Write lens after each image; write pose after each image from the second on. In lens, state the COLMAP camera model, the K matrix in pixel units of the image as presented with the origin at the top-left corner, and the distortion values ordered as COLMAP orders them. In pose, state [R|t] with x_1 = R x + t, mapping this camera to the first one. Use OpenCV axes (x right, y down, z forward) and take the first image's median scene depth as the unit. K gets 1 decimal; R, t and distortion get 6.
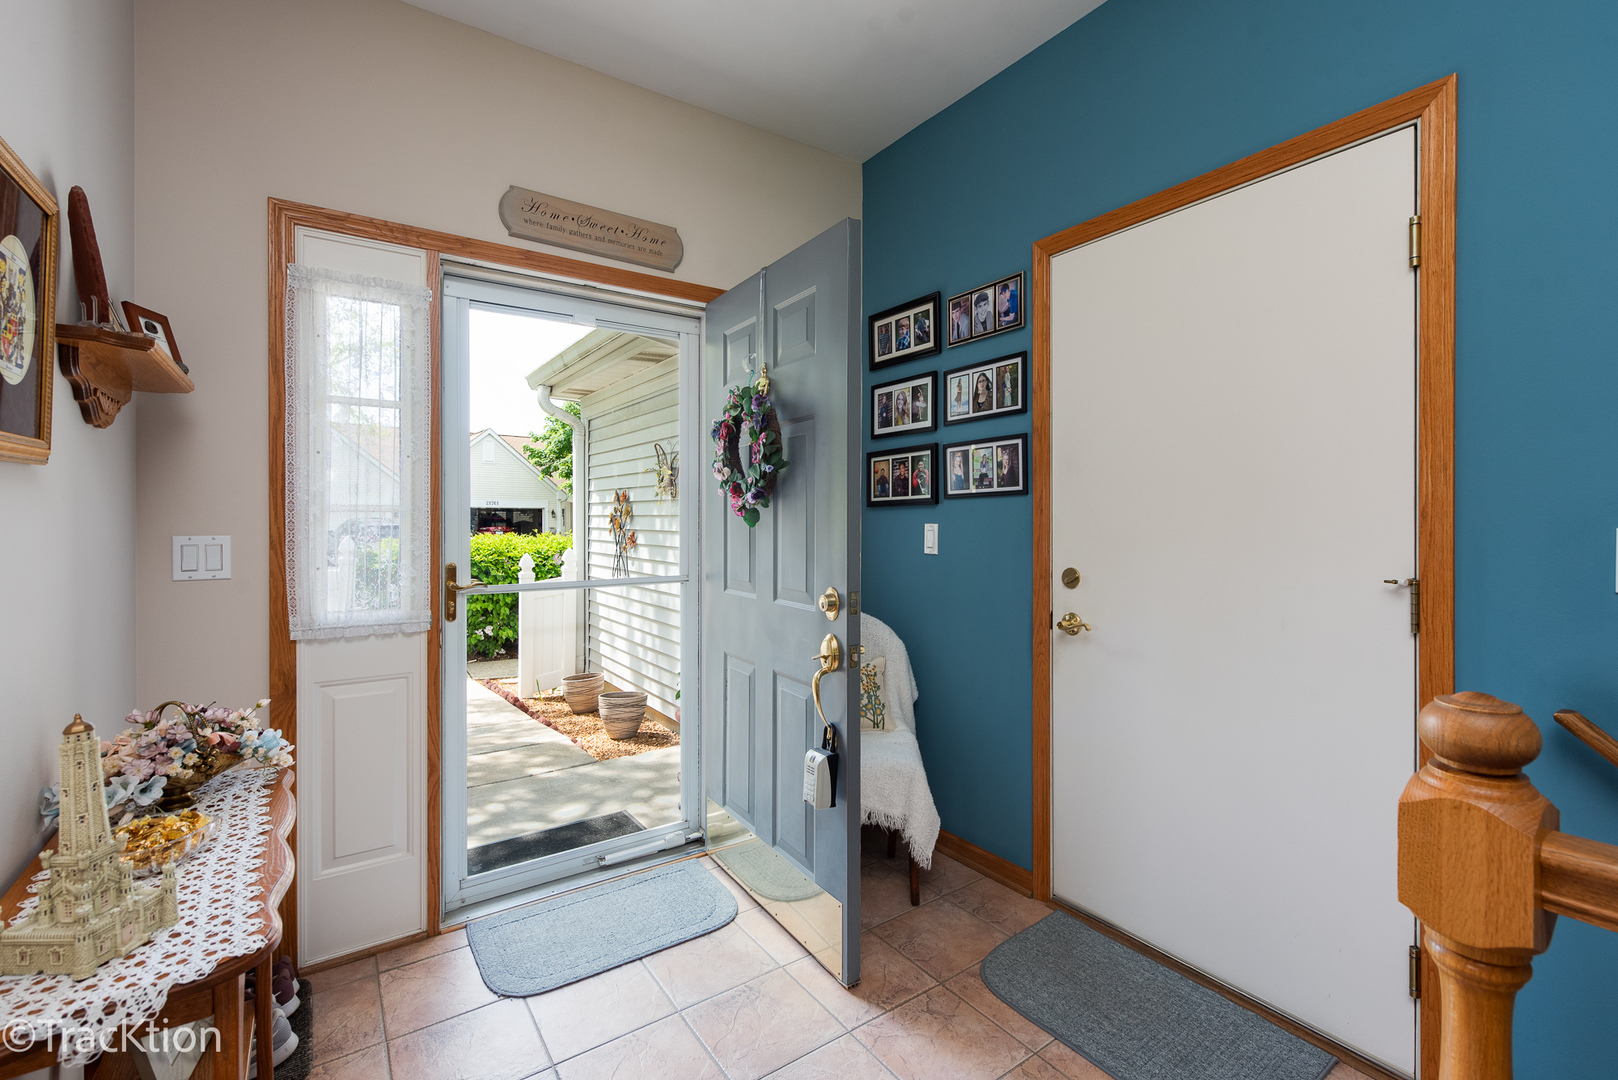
lens RADIAL K [[711.1, 0, 816.4], [0, 711.1, 520.0], [0, 0, 1]] dist [-0.000846, -0.000419]
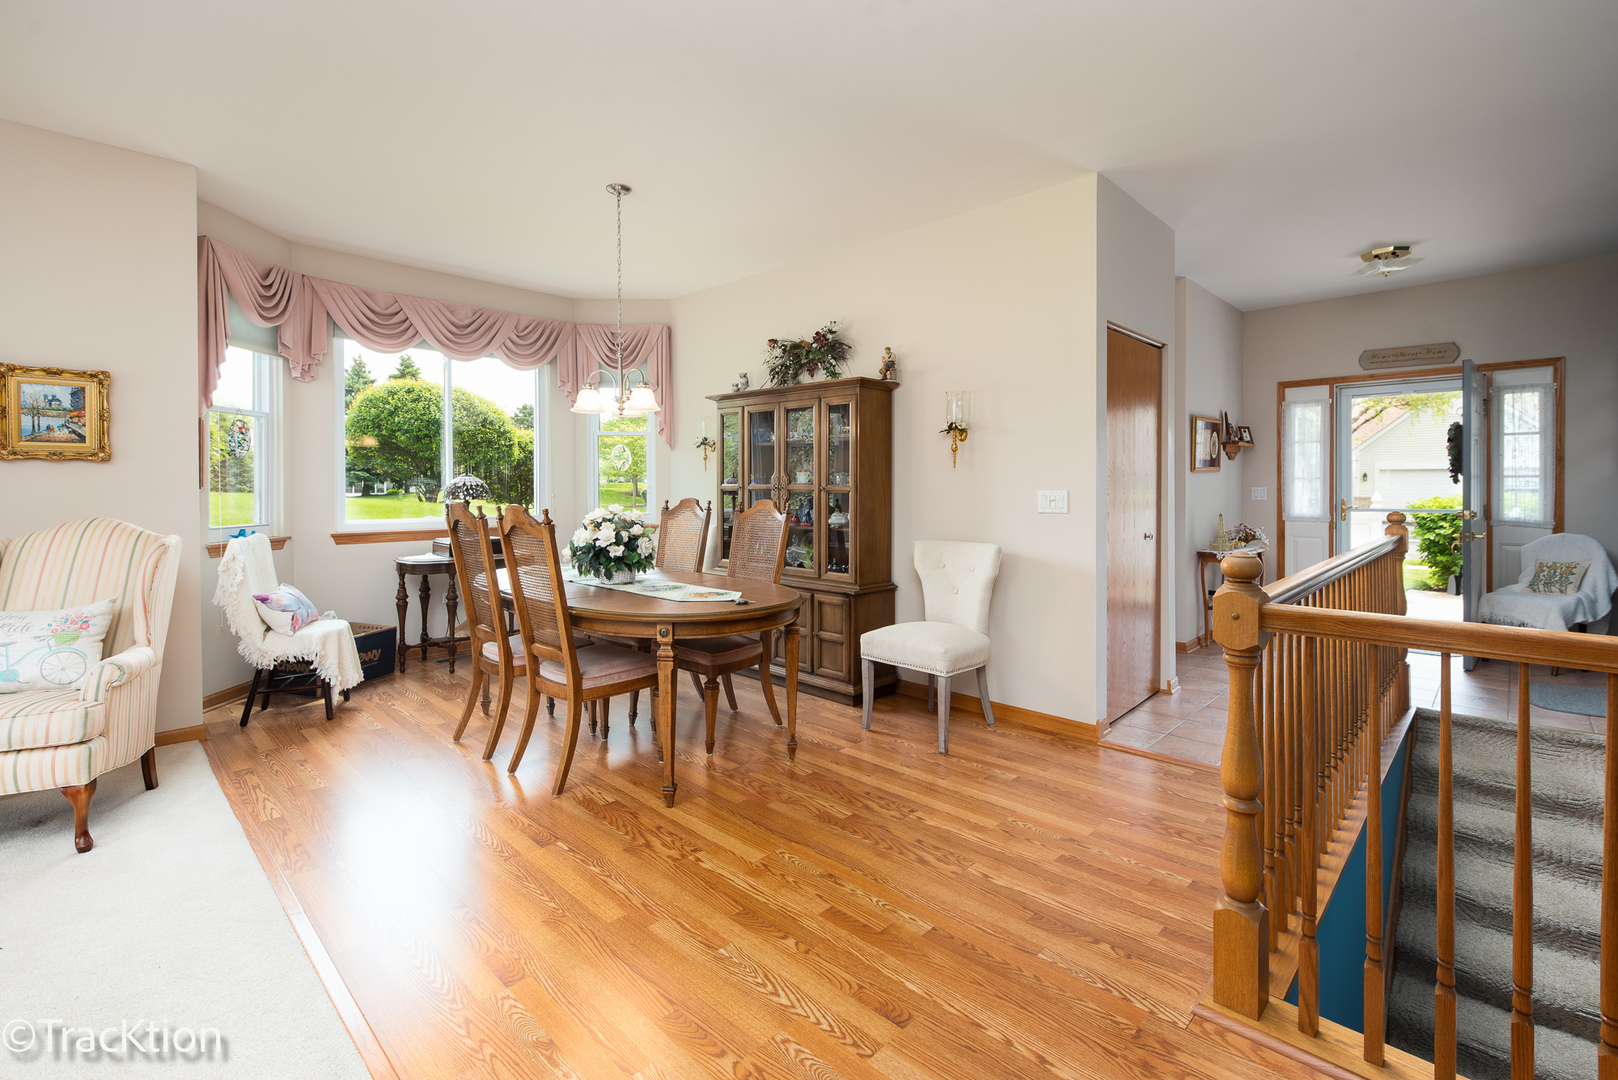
lens RADIAL K [[726.6, 0, 811.3], [0, 726.6, 493.2], [0, 0, 1]] dist [-0.000909, -0.001335]
pose [[0.189969, 0.007017, -0.981765, 2.030922], [0.002850, 0.999966, 0.007698, 0.022768], [0.981786, -0.004260, 0.189942, -1.679249]]
